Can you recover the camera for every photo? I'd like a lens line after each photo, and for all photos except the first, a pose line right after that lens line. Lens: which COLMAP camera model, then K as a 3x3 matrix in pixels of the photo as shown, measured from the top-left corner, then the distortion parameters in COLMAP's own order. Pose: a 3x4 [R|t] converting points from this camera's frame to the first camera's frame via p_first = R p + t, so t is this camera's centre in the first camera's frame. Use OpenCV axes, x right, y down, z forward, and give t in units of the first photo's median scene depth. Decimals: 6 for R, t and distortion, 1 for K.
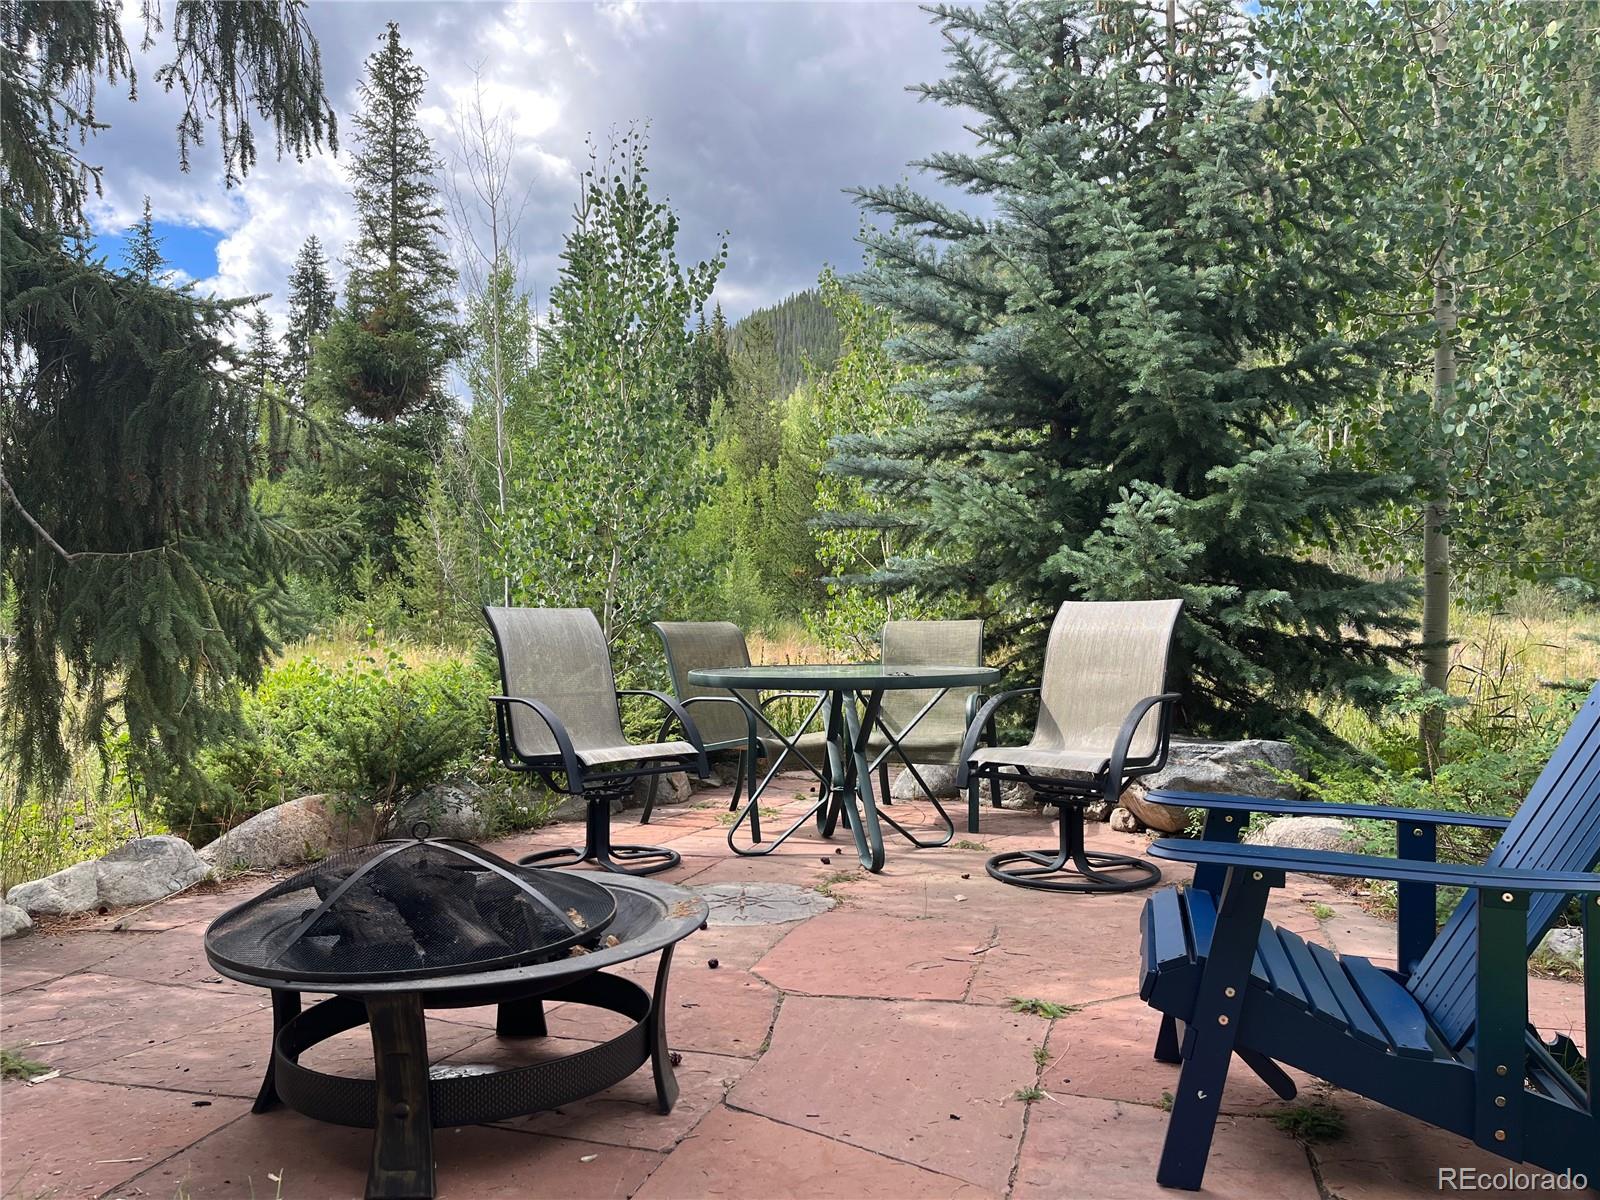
lens RADIAL K [[1229.4, 0, 797.9], [0, 1229.4, 595.0], [0, 0, 1]] dist [0.043843, 0.004608]
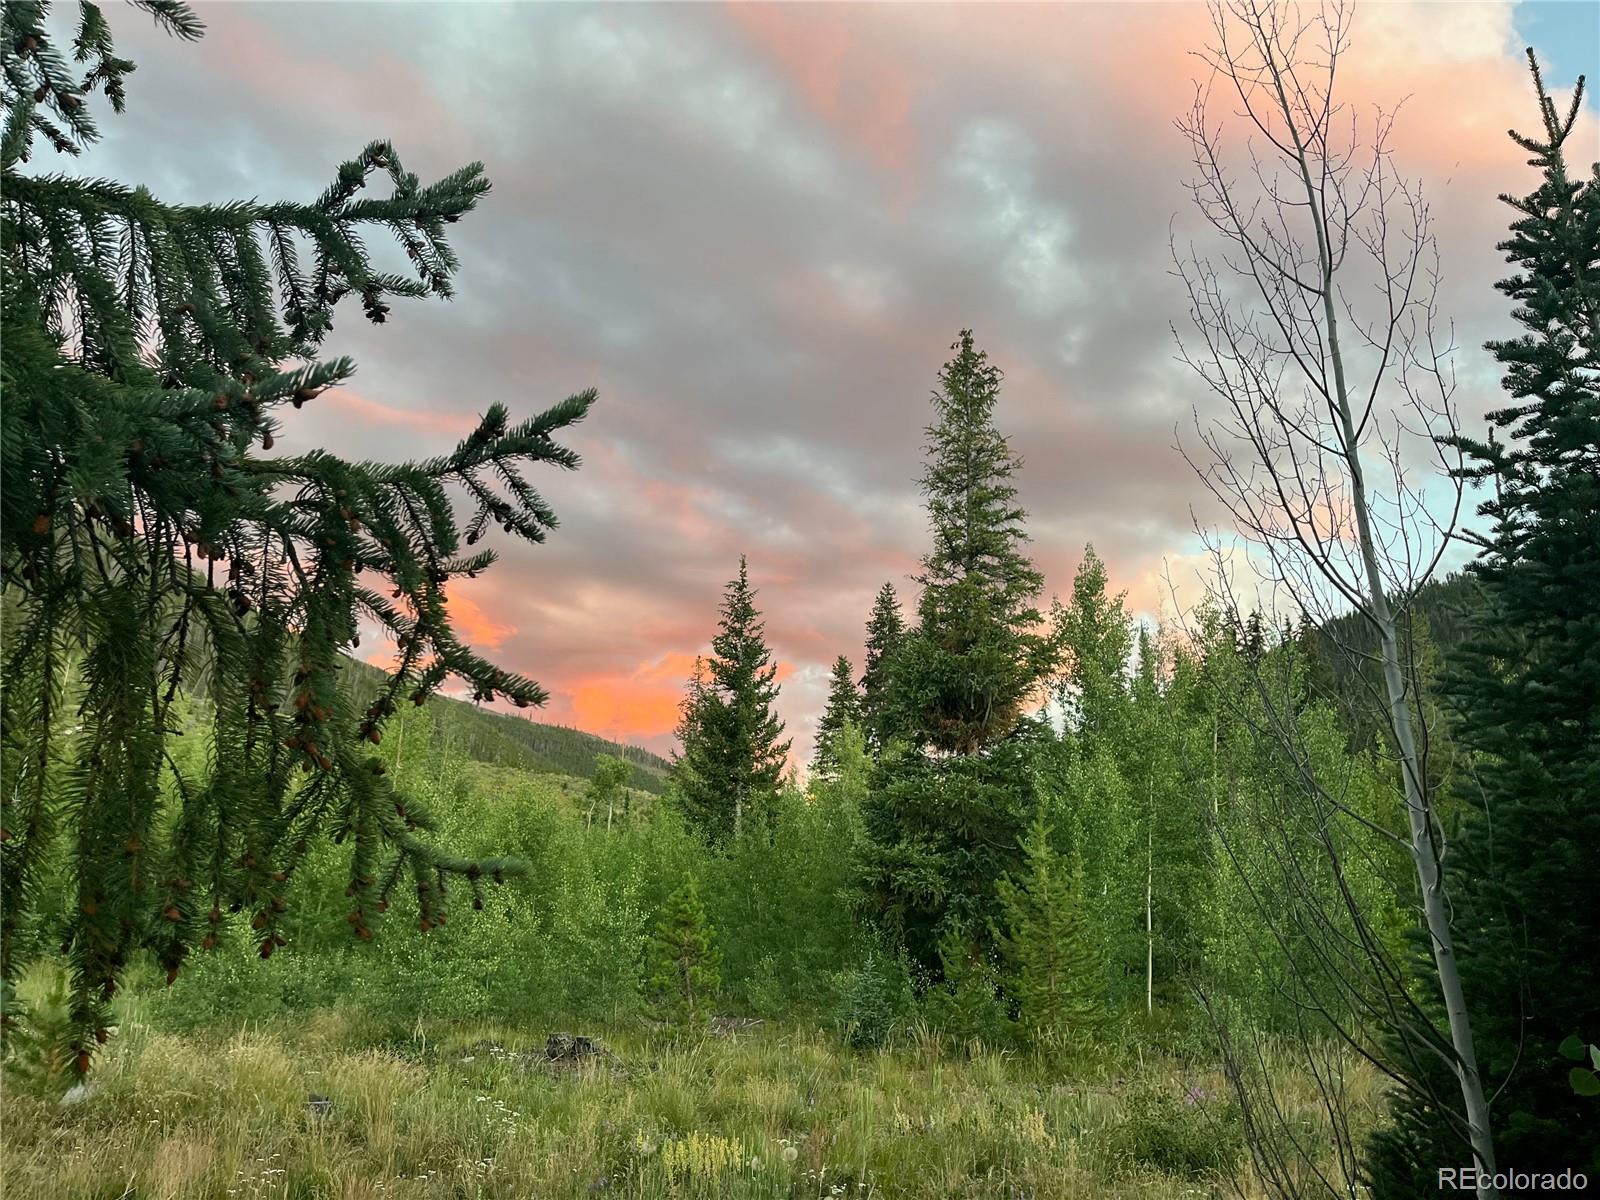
lens RADIAL K [[1229.4, 0, 798.1], [0, 1229.4, 599.5], [0, 0, 1]] dist [0.043843, 0.004608]
pose [[0.902279, -0.103810, -0.418469, -0.071439], [-0.008024, 0.966370, -0.257030, -0.023705], [0.431078, 0.235271, 0.871102, 0.184976]]
